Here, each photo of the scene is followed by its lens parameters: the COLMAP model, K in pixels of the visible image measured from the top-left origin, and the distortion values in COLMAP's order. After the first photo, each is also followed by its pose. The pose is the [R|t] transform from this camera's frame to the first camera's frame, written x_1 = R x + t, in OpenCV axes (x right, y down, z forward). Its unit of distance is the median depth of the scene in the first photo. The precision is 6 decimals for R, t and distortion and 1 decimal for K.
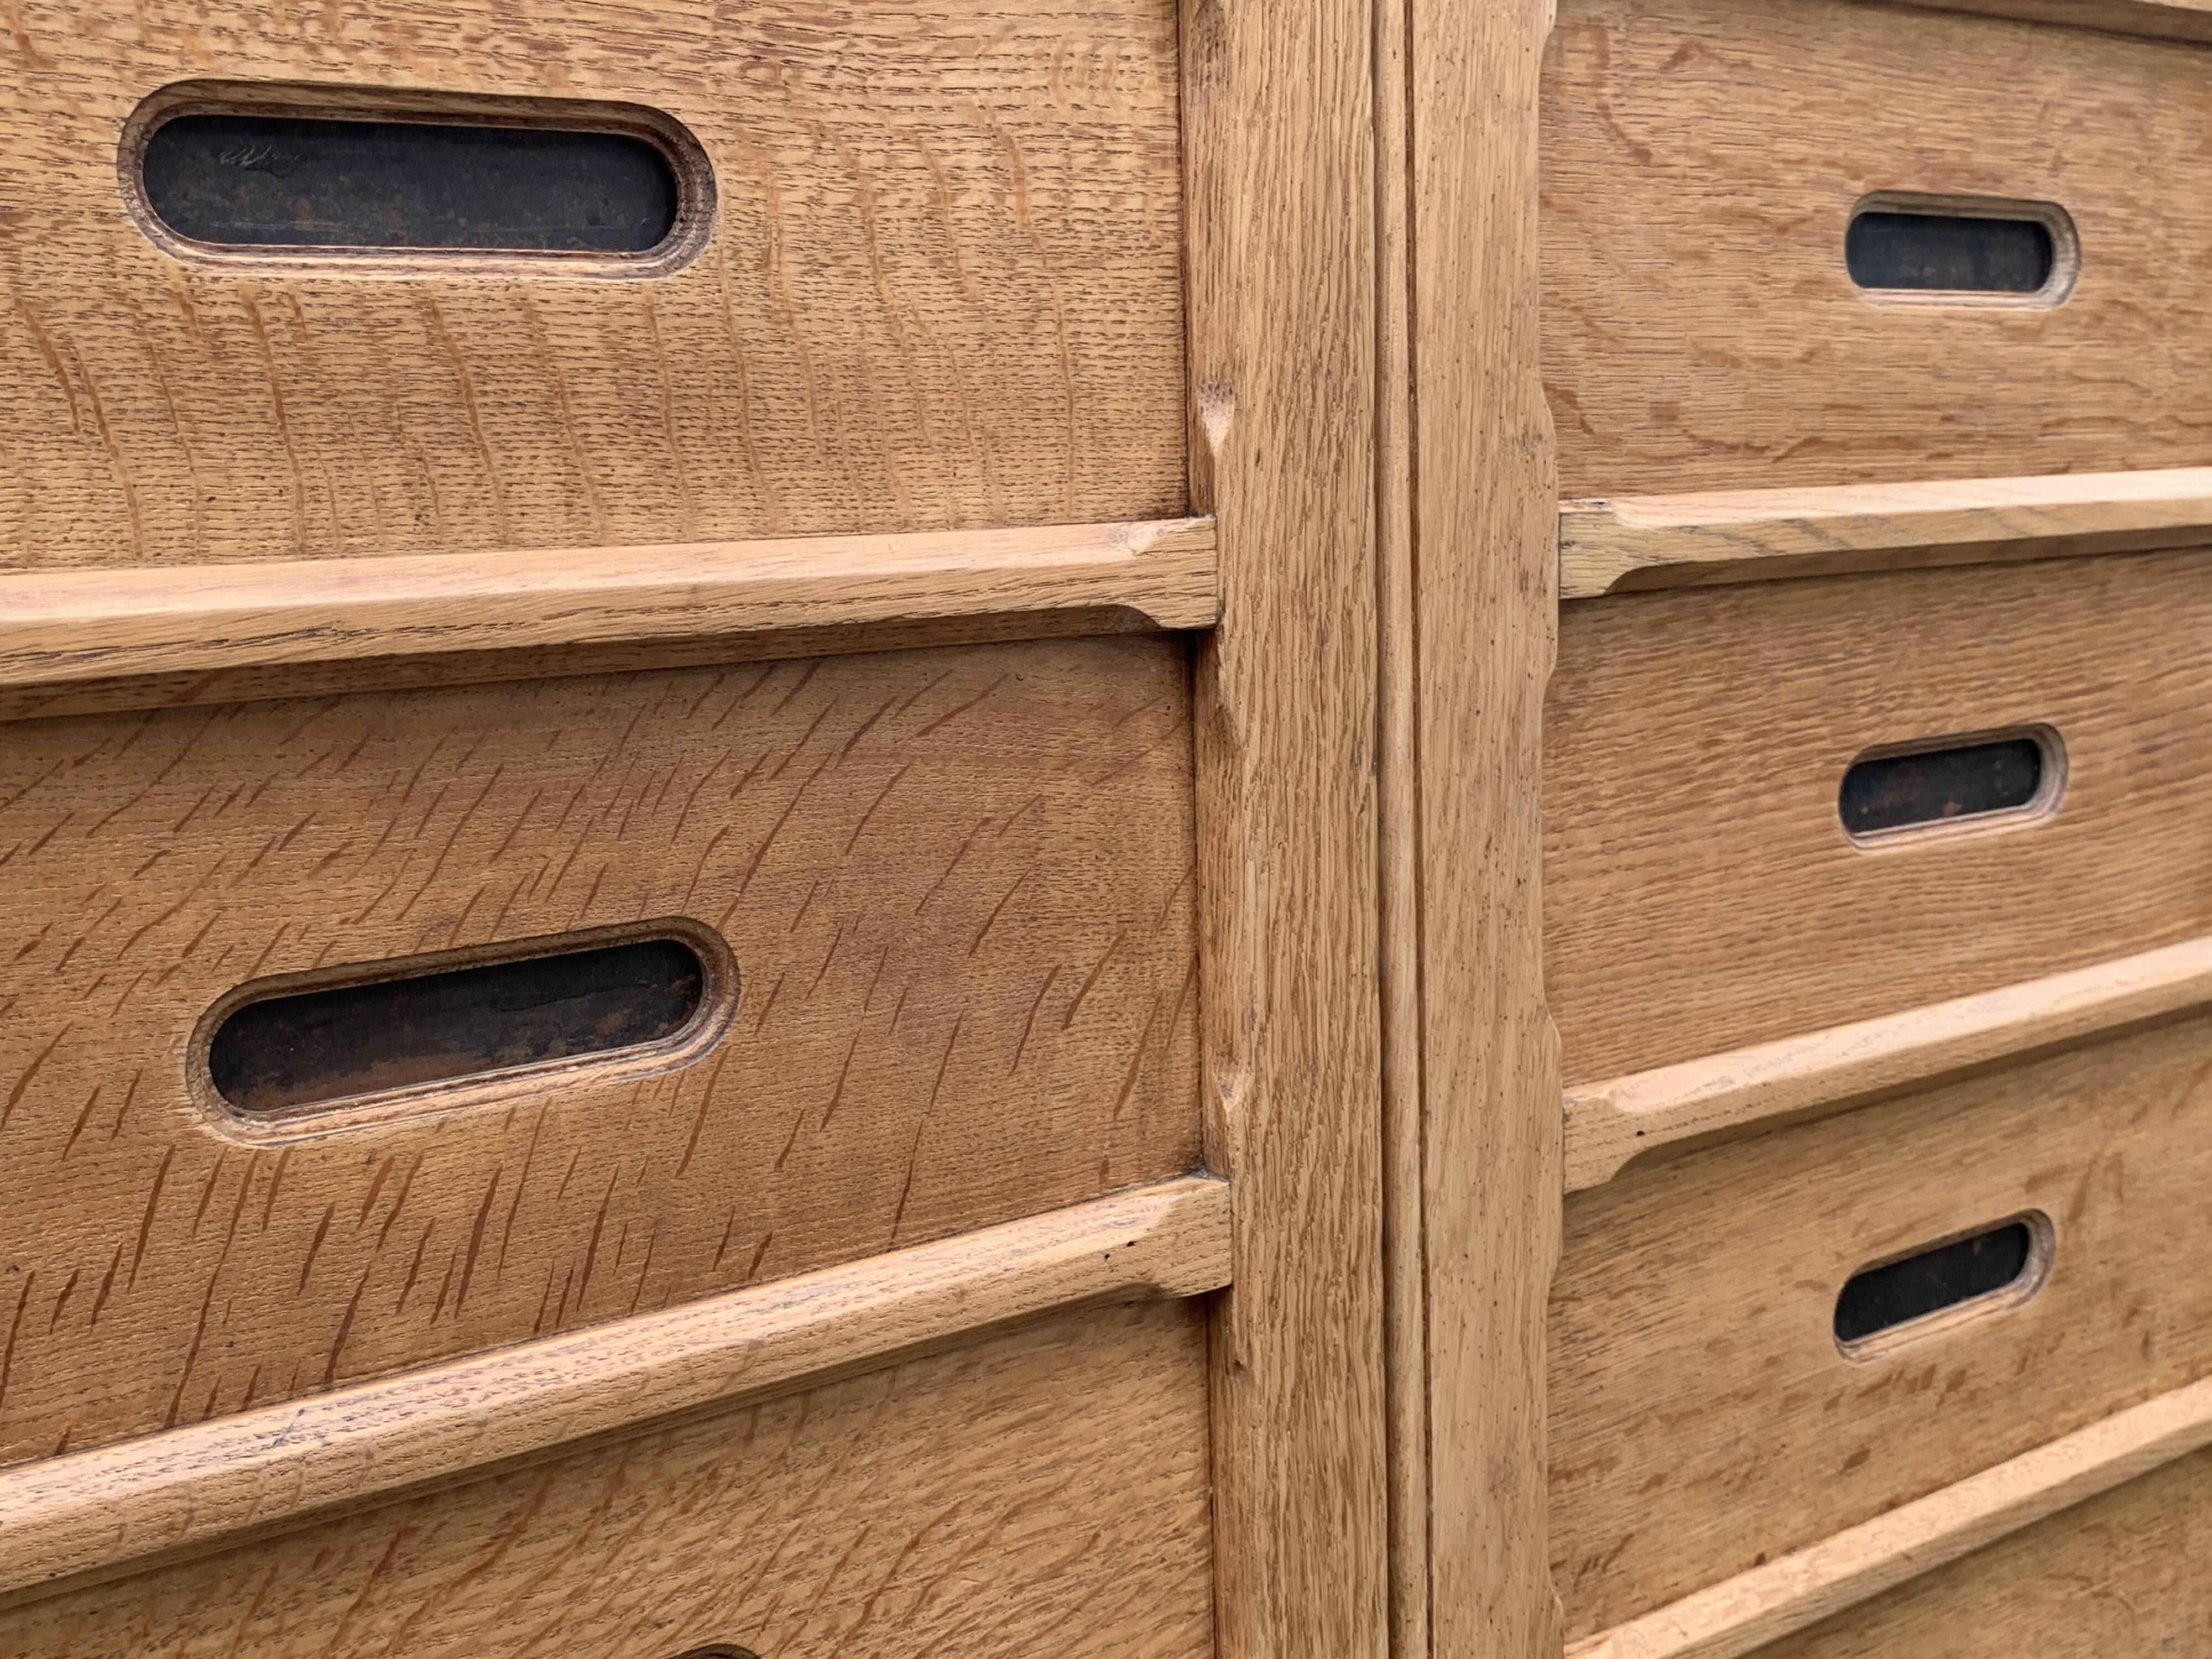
lens RADIAL K [[2345.5, 0, 1019.6], [0, 2345.5, 755.9], [0, 0, 1]] dist [0.156565, -0.421181]
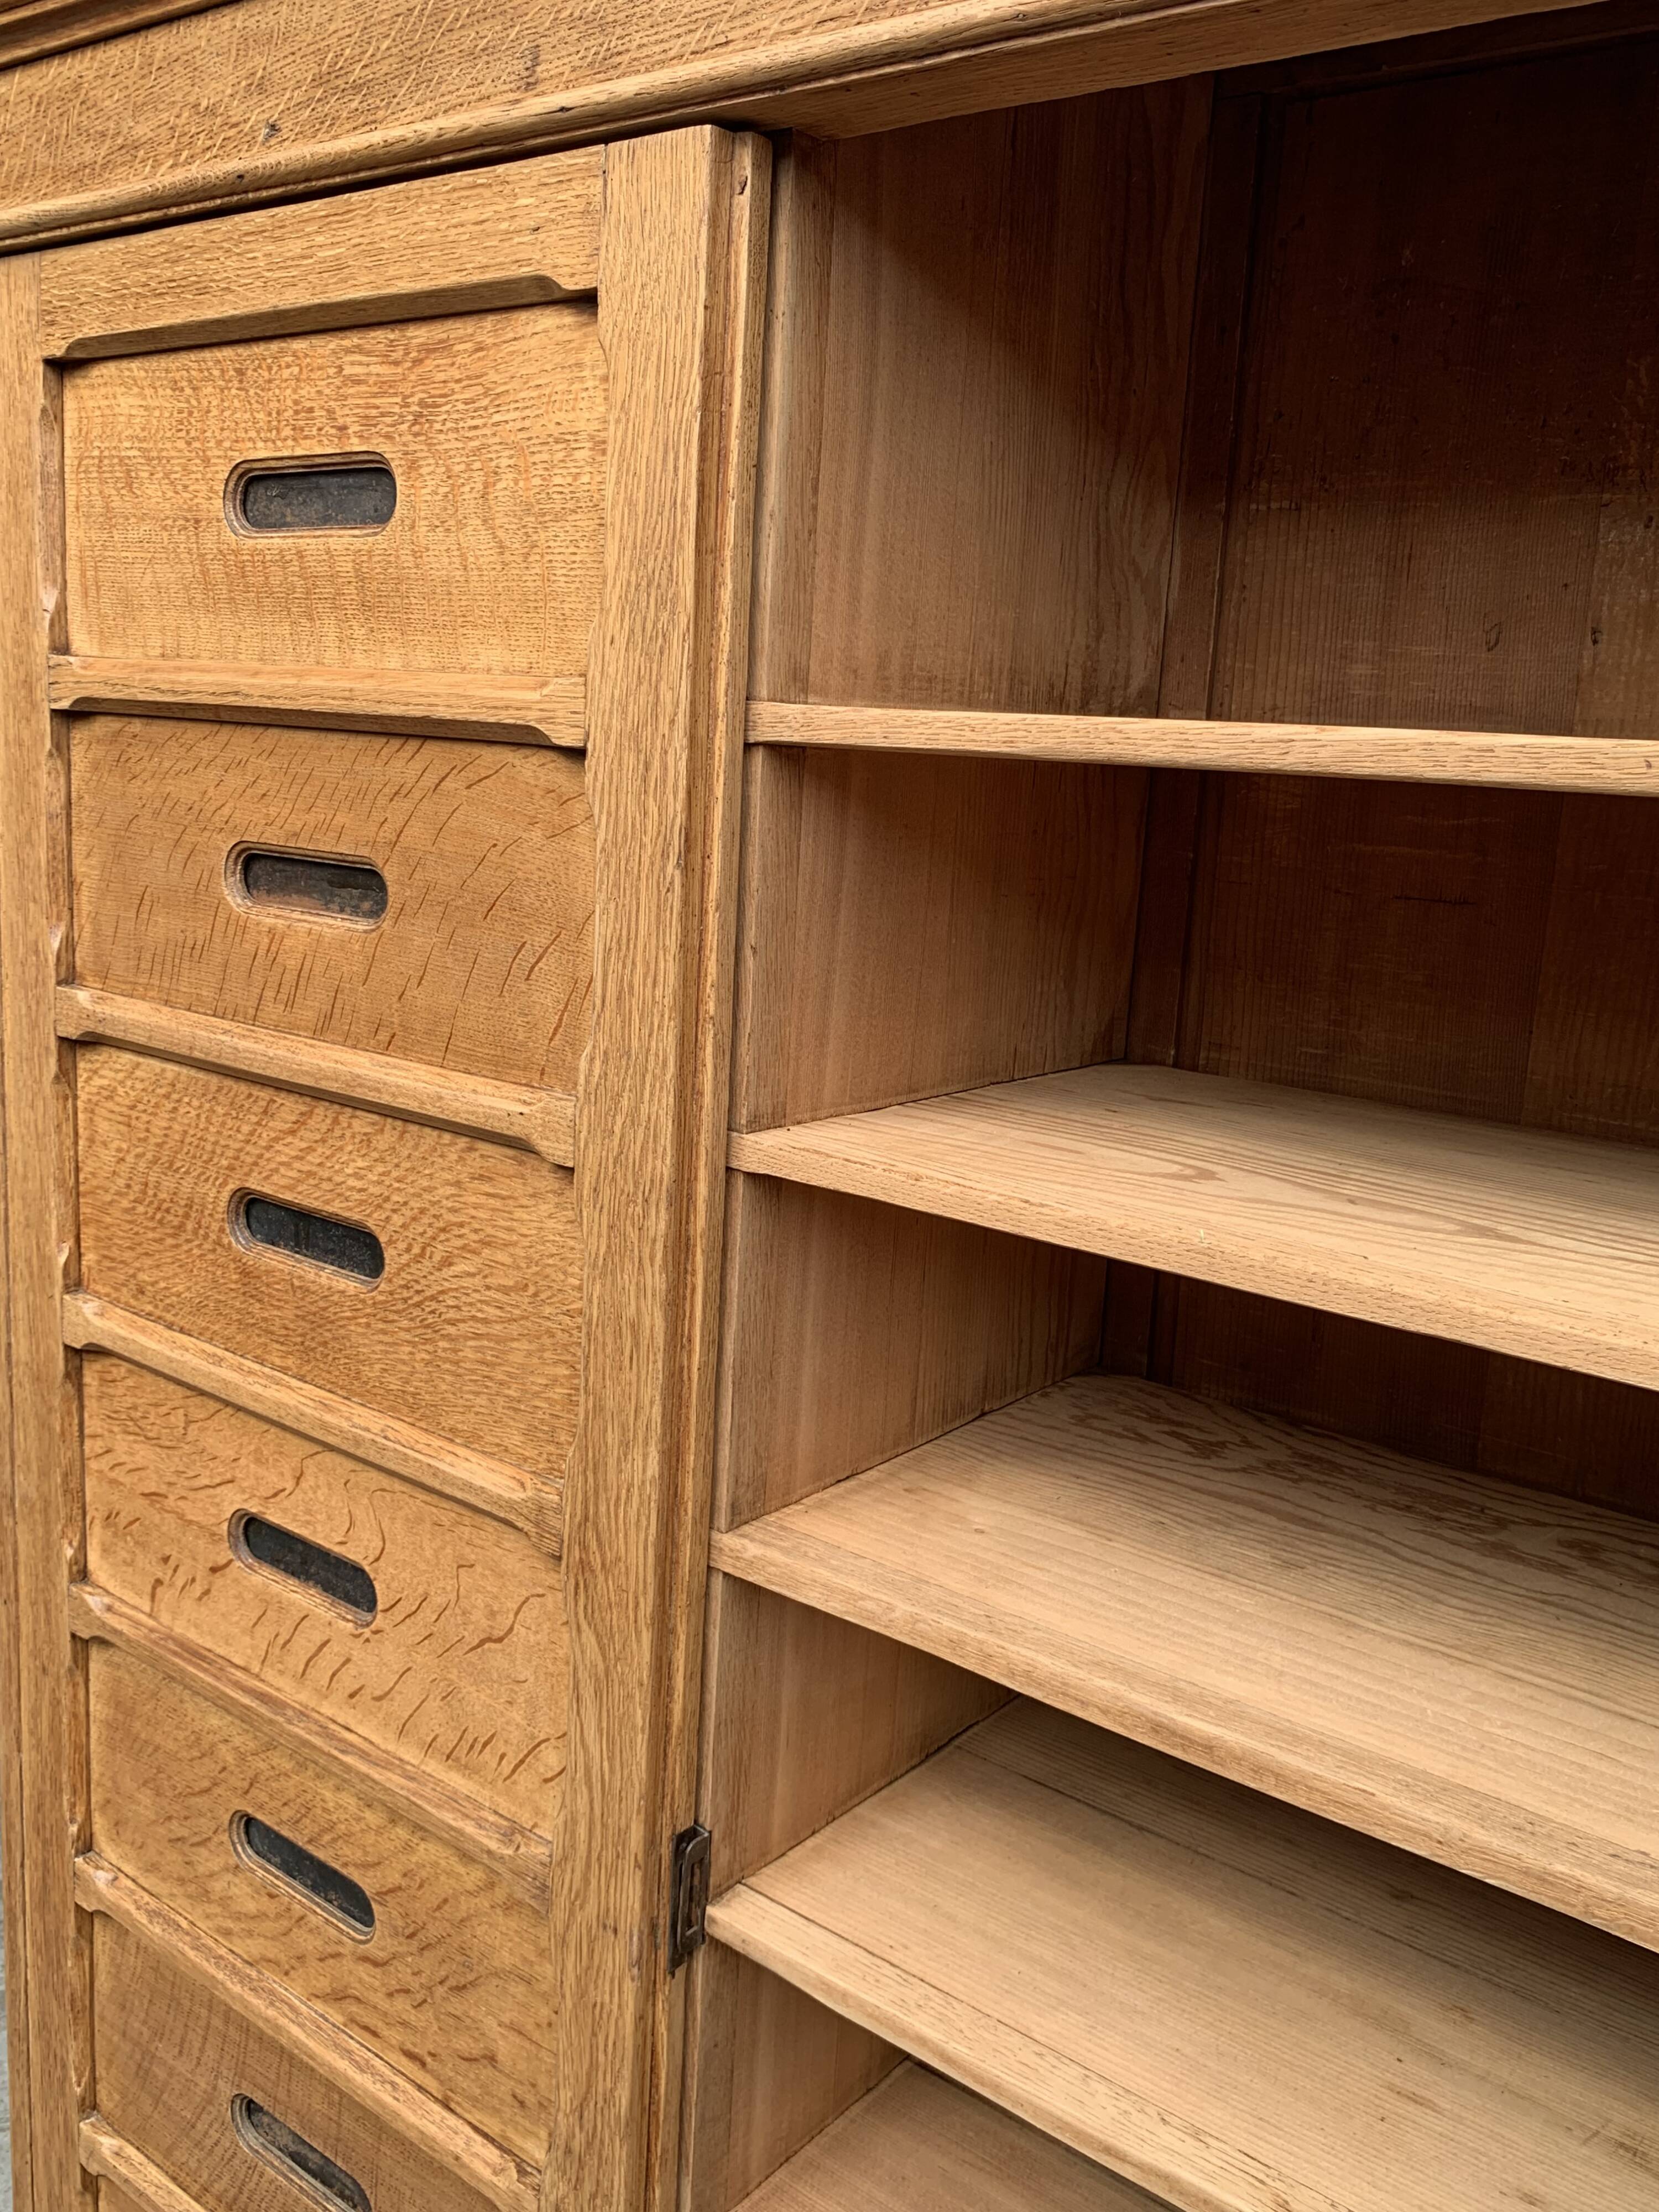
lens RADIAL K [[1879.4, 0, 838.0], [0, 1879.4, 1090.3], [0, 0, 1]] dist [0.005417, -0.009293]
pose [[0.315993, 0.224226, -0.921885, 1.301866], [-0.187123, 0.967314, 0.171136, -0.077469], [0.930125, 0.118428, 0.347622, 0.718994]]
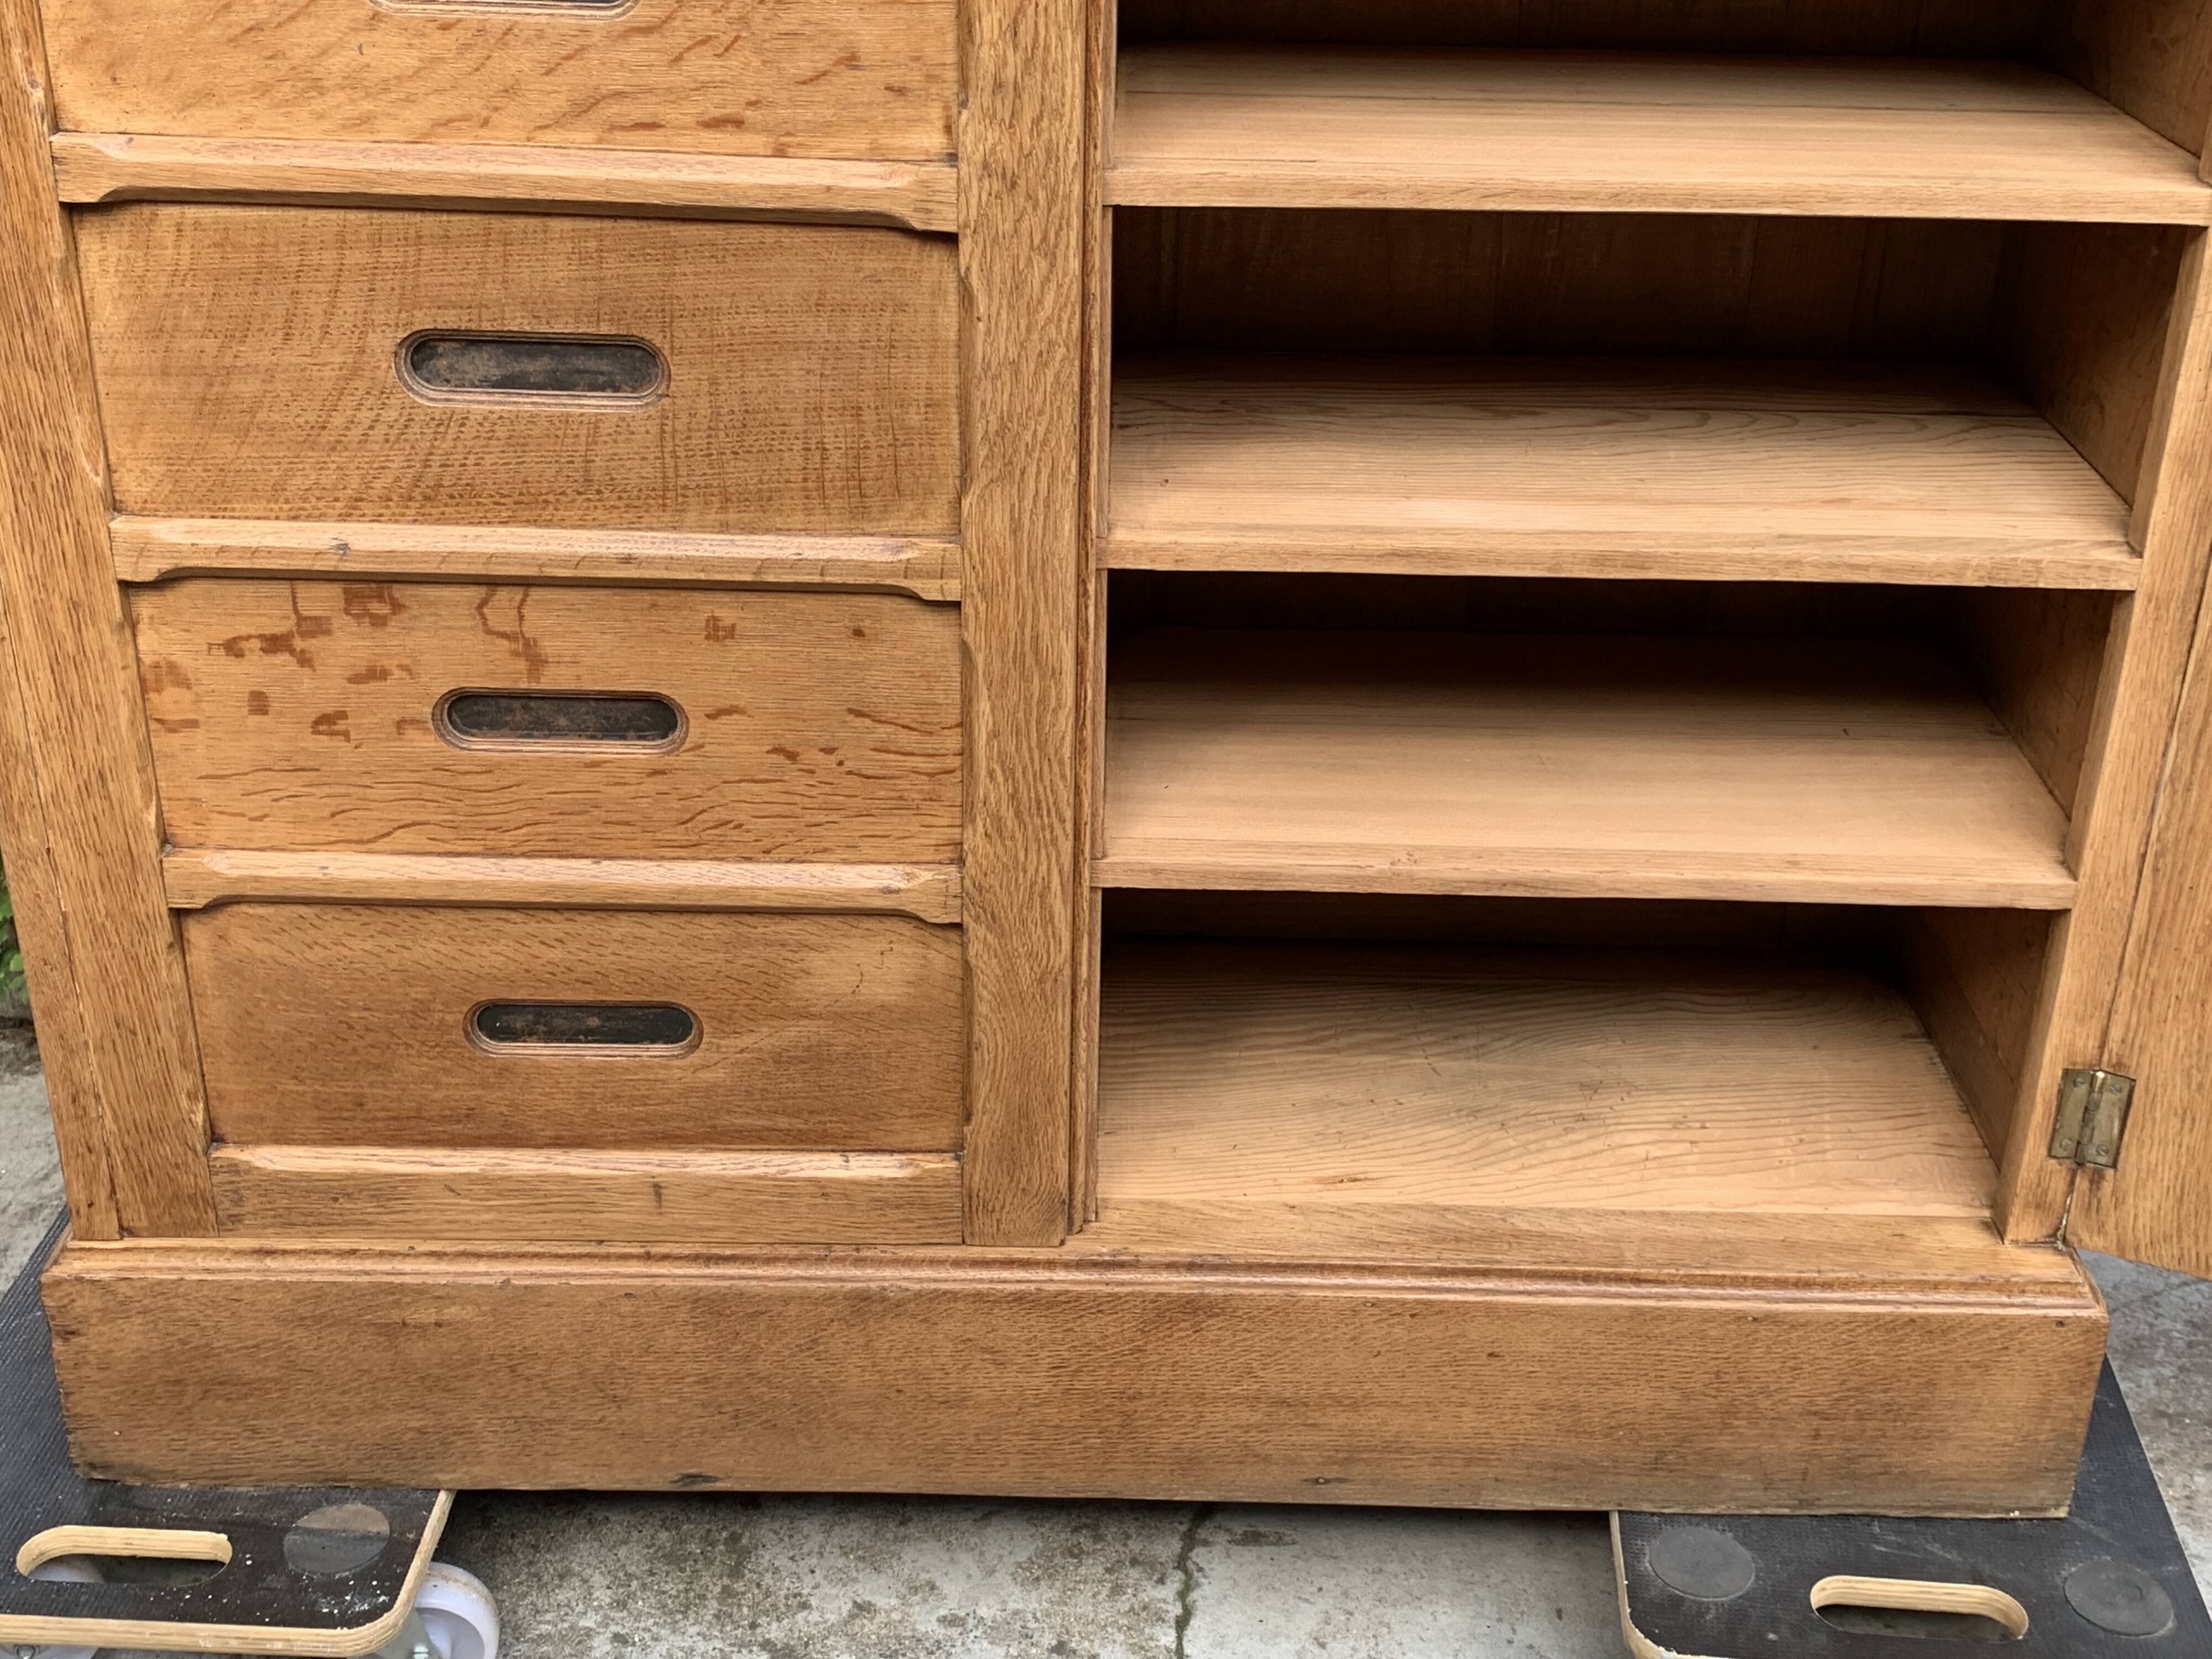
lens RADIAL K [[2605.5, 0, 1131.5], [0, 2605.5, 819.1], [0, 0, 1]] dist [0.210339, -0.665217]
pose [[0.832058, 0.290540, -0.472511, 1.225098], [-0.121134, 0.926463, 0.356360, 0.760359], [0.541300, -0.239275, 0.806065, -0.436896]]
